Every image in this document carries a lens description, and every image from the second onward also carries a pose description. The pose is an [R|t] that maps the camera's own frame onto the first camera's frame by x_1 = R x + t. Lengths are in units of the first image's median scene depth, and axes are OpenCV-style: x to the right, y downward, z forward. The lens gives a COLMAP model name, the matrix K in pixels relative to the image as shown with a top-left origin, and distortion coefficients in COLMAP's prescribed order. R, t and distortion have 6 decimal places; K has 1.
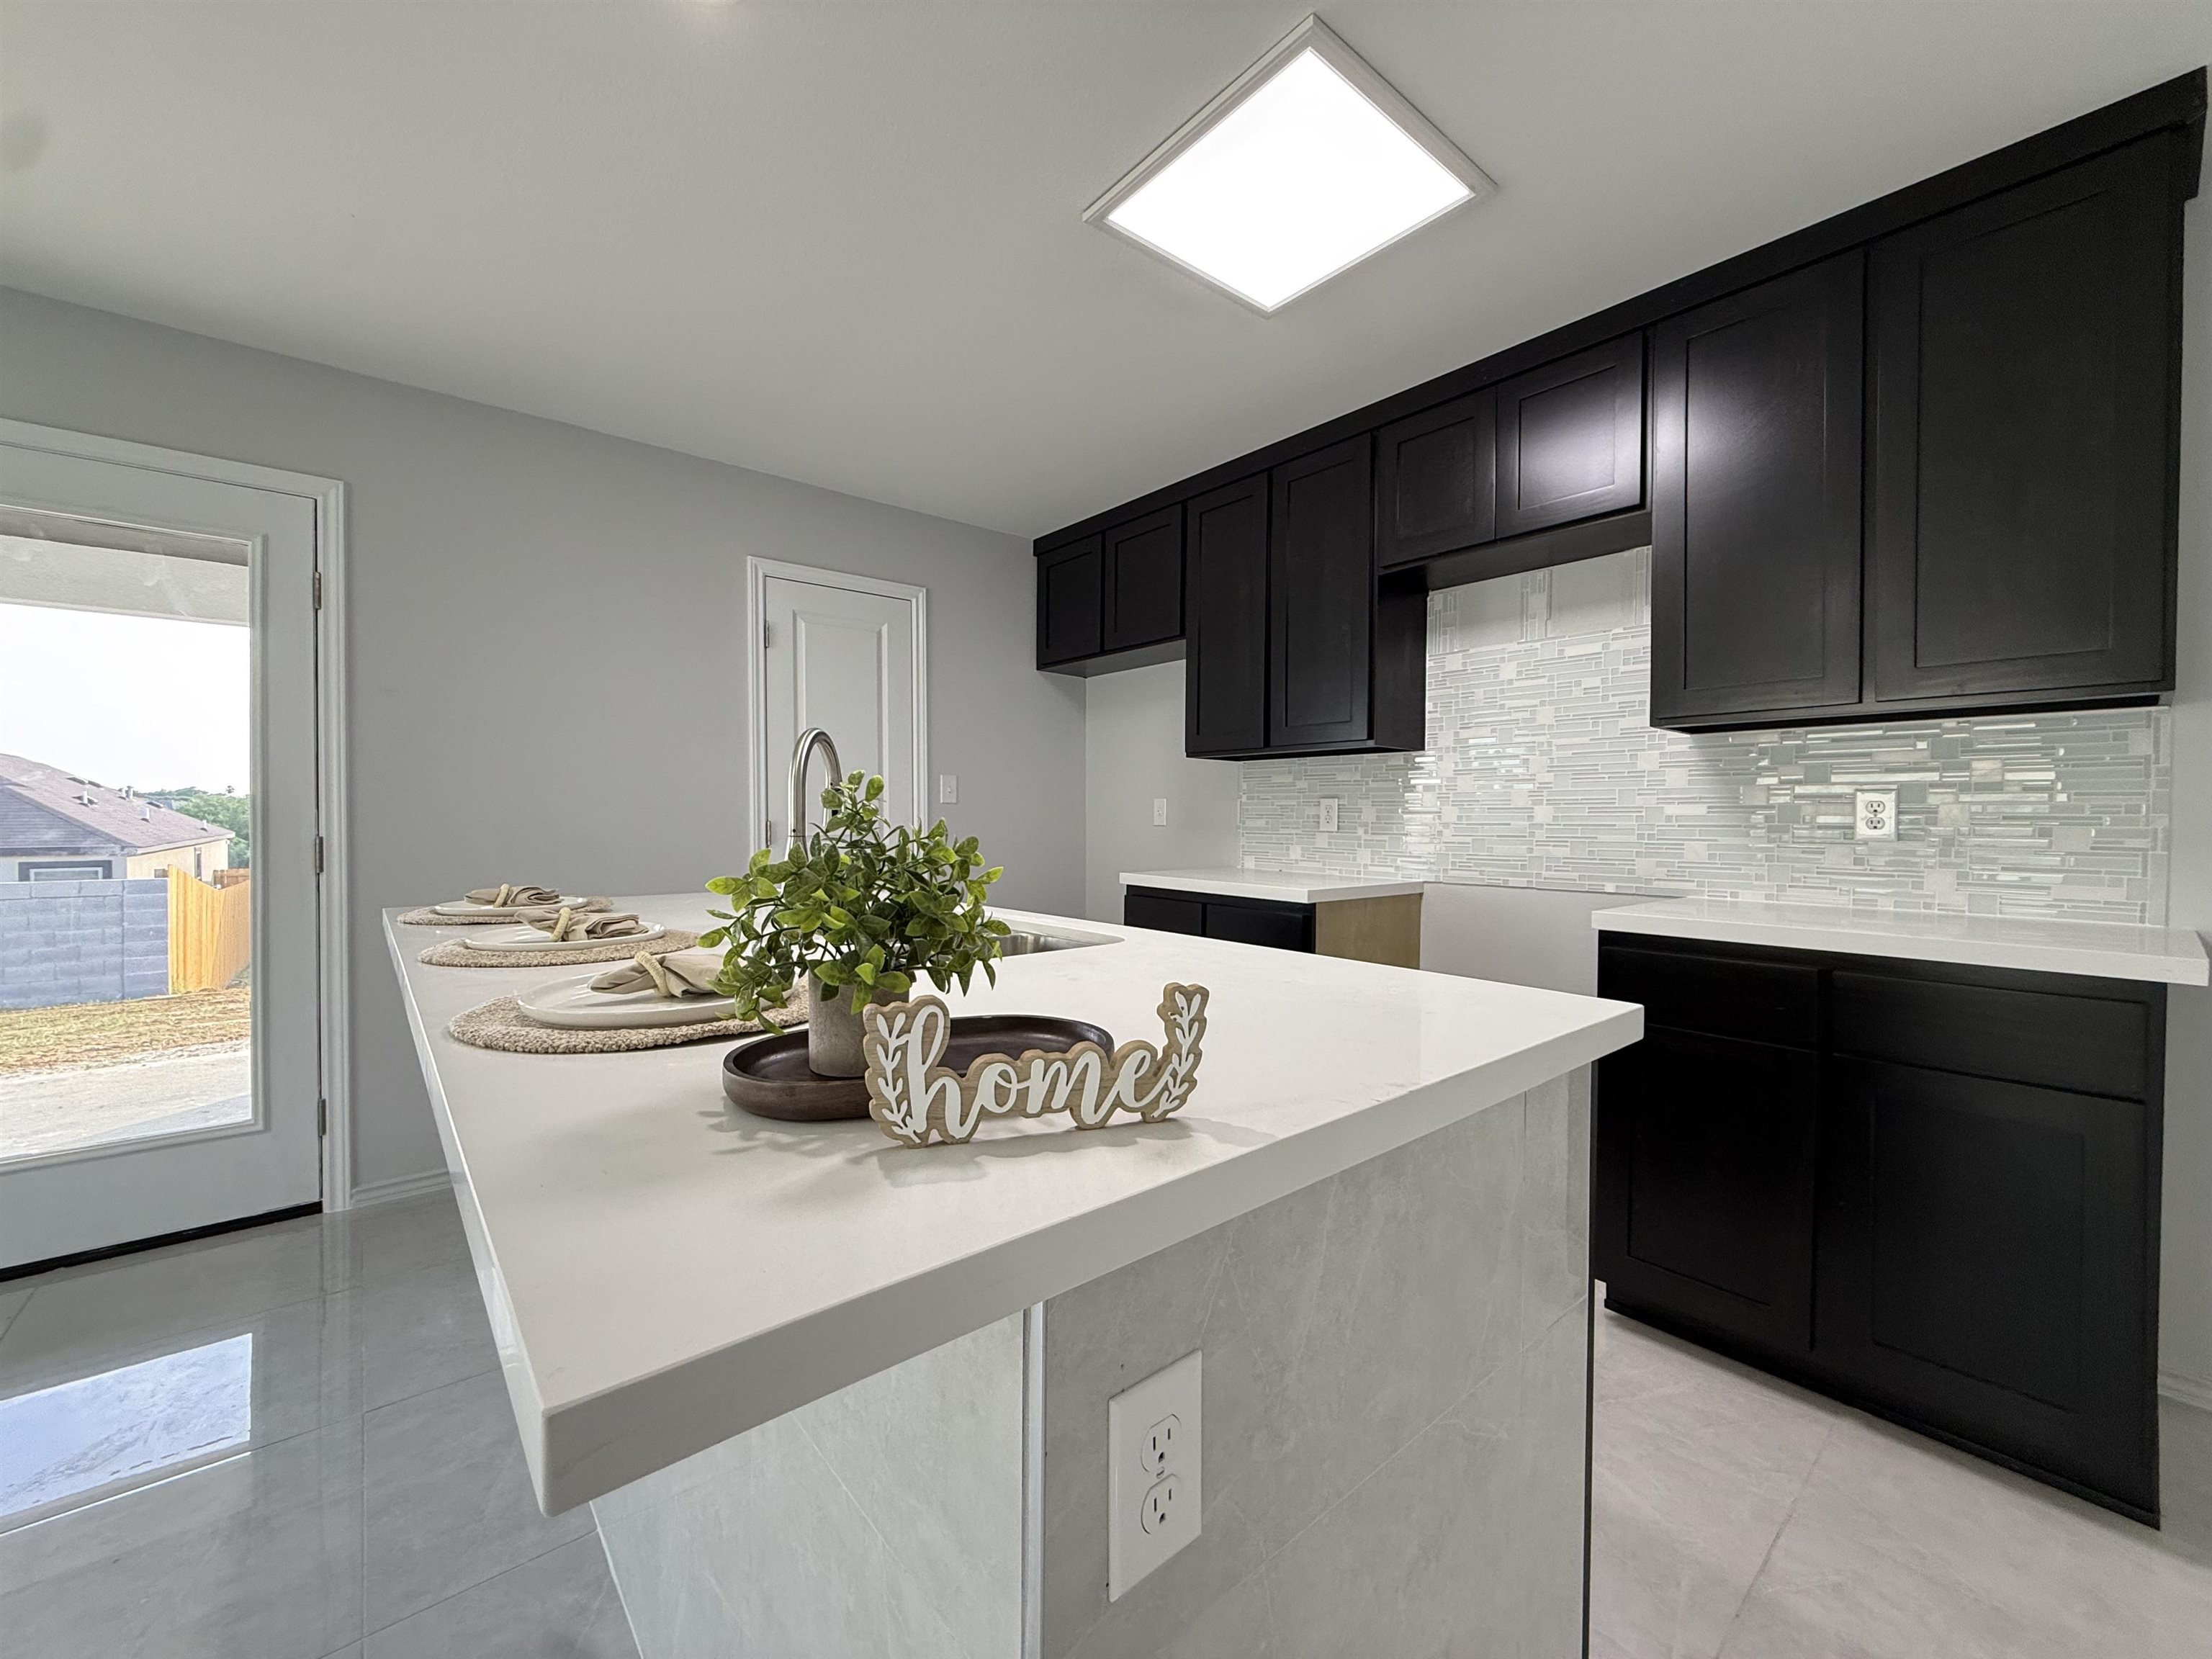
lens RADIAL K [[882.8, 0, 1104.3], [0, 882.8, 826.6], [0, 0, 1]] dist [0.001465, 0.000221]
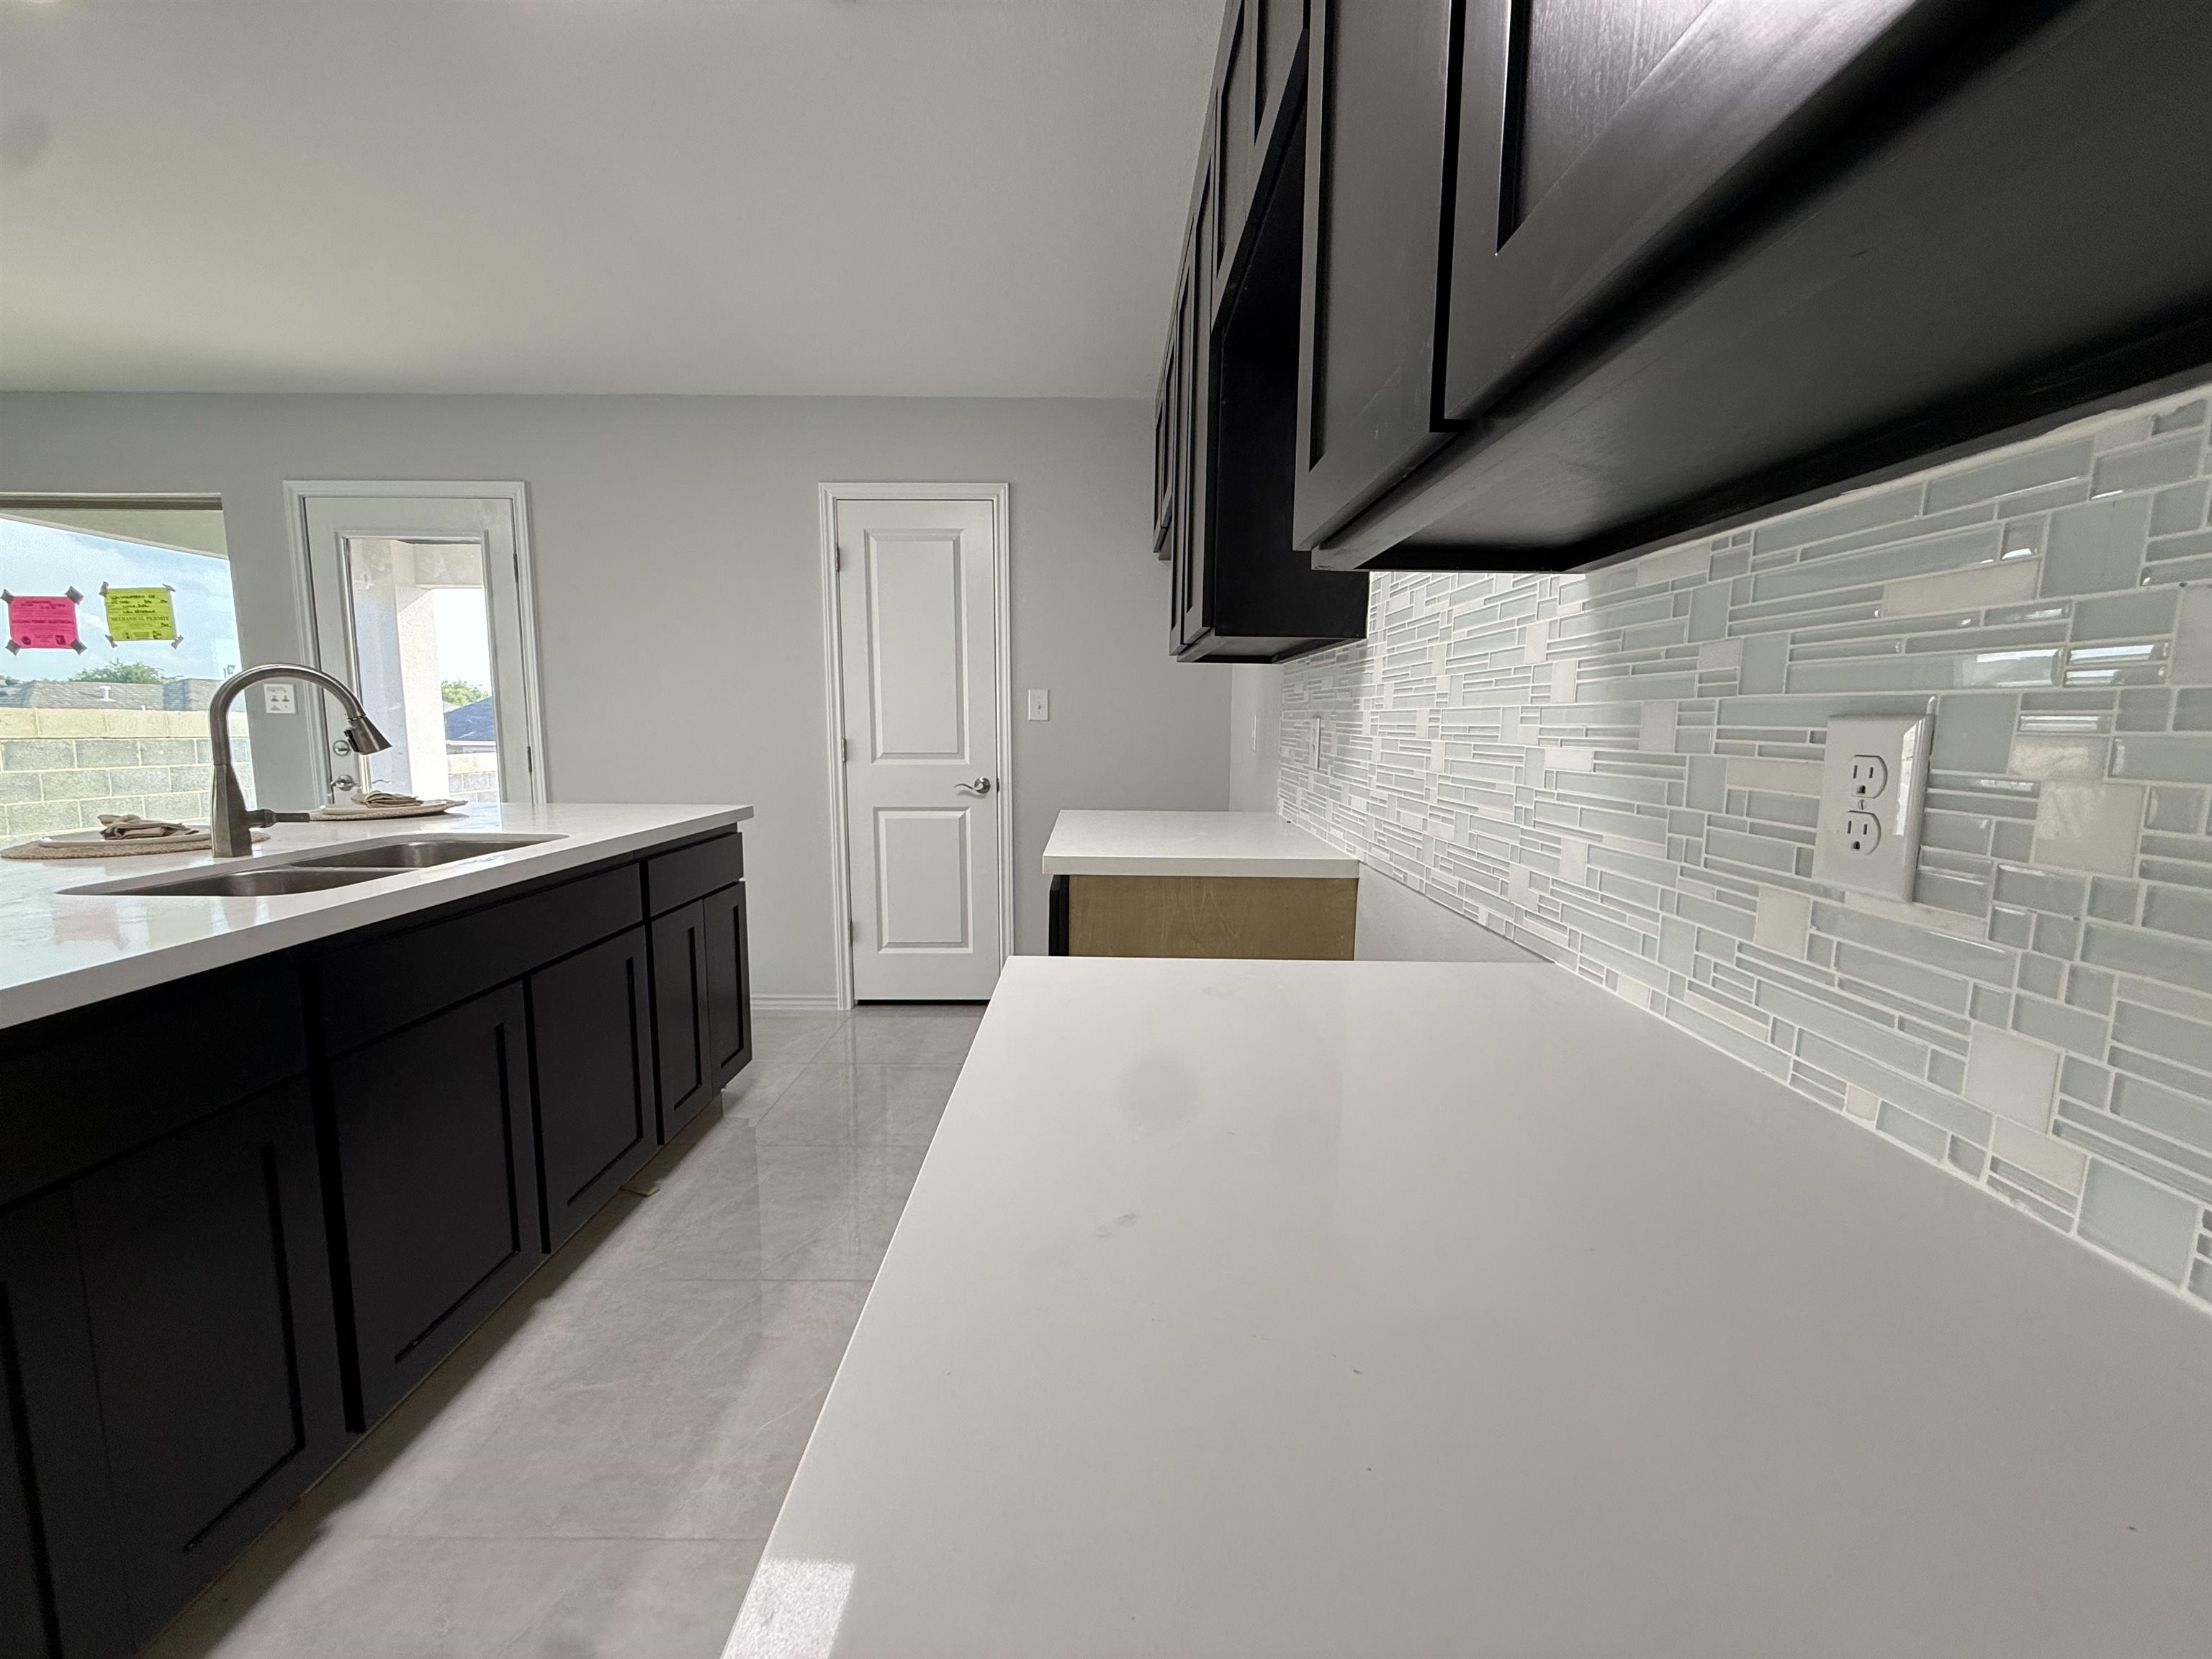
lens RADIAL K [[882.8, 0, 1100.6], [0, 882.8, 822.7], [0, 0, 1]] dist [0.001465, 0.000221]
pose [[0.765397, 0.077958, -0.638819, 0.659989], [-0.013265, 0.994336, 0.105451, -0.025938], [0.643422, -0.072238, 0.762096, 0.468130]]
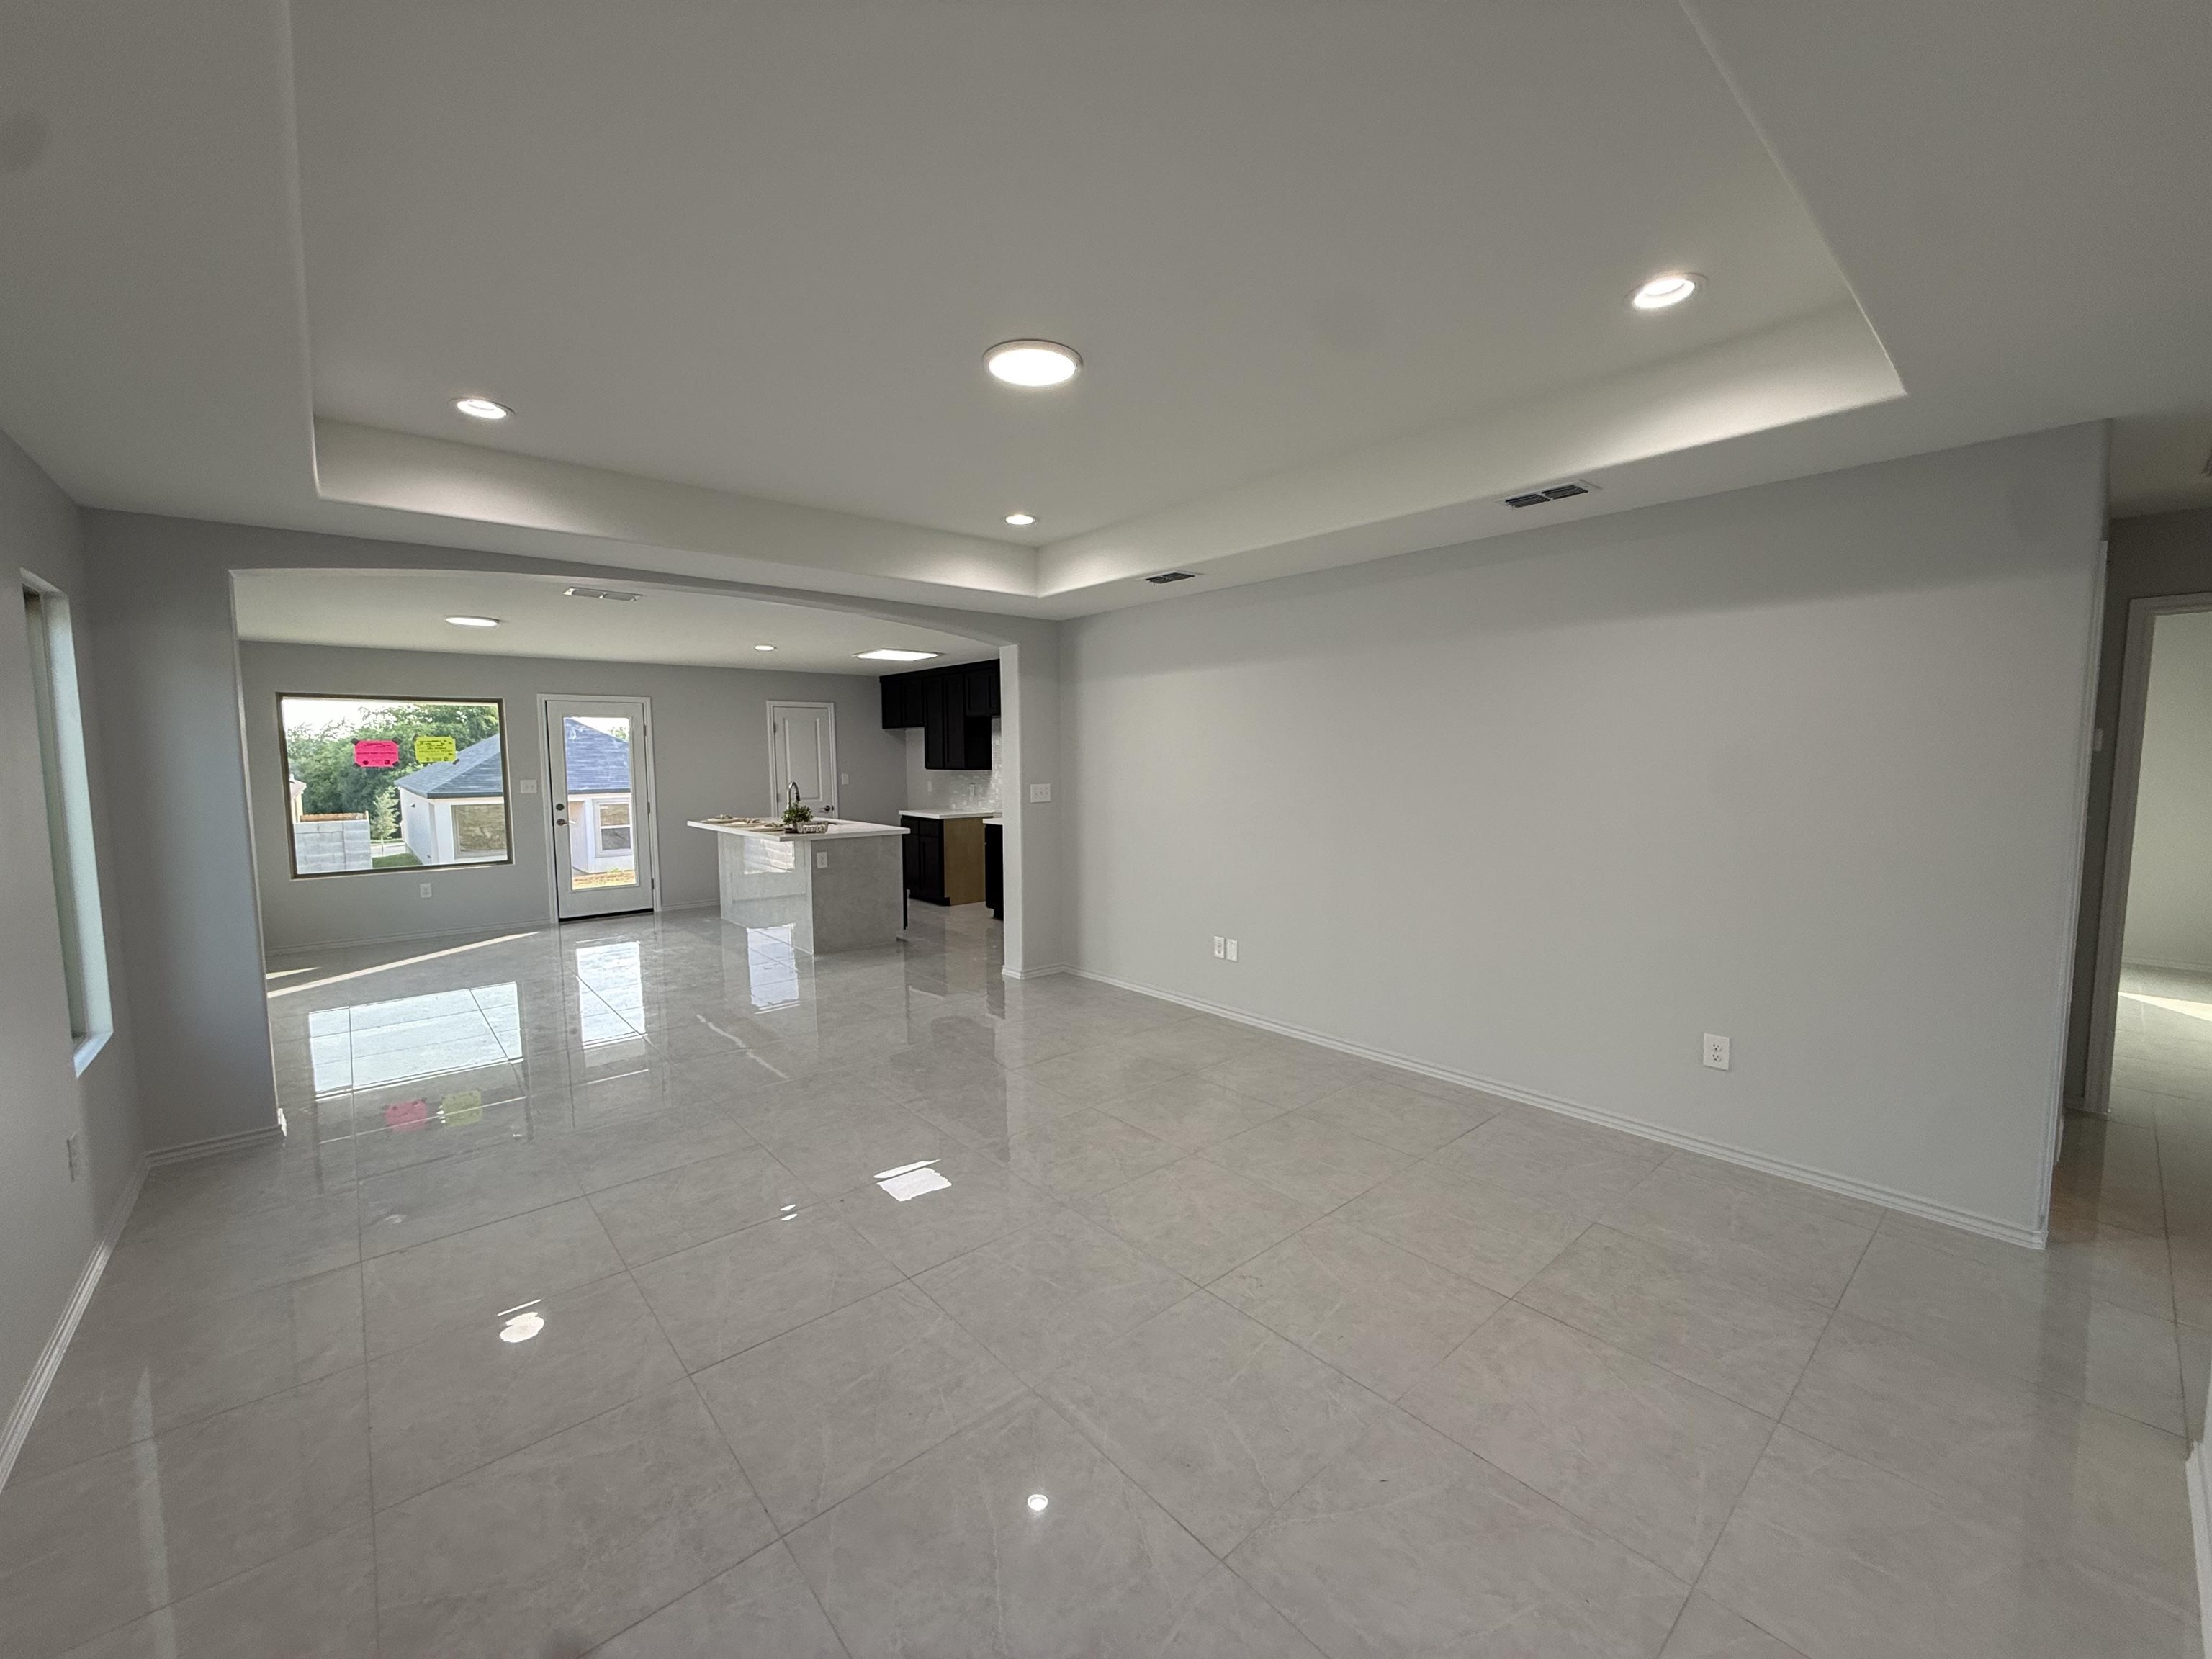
lens RADIAL K [[882.8, 0, 1107.7], [0, 882.8, 828.8], [0, 0, 1]] dist [0.001465, 0.000221]
pose [[0.999791, -0.010734, 0.017400, 0.770465], [0.009423, 0.997232, 0.073755, -0.113065], [-0.018144, -0.073576, 0.997125, -2.271779]]
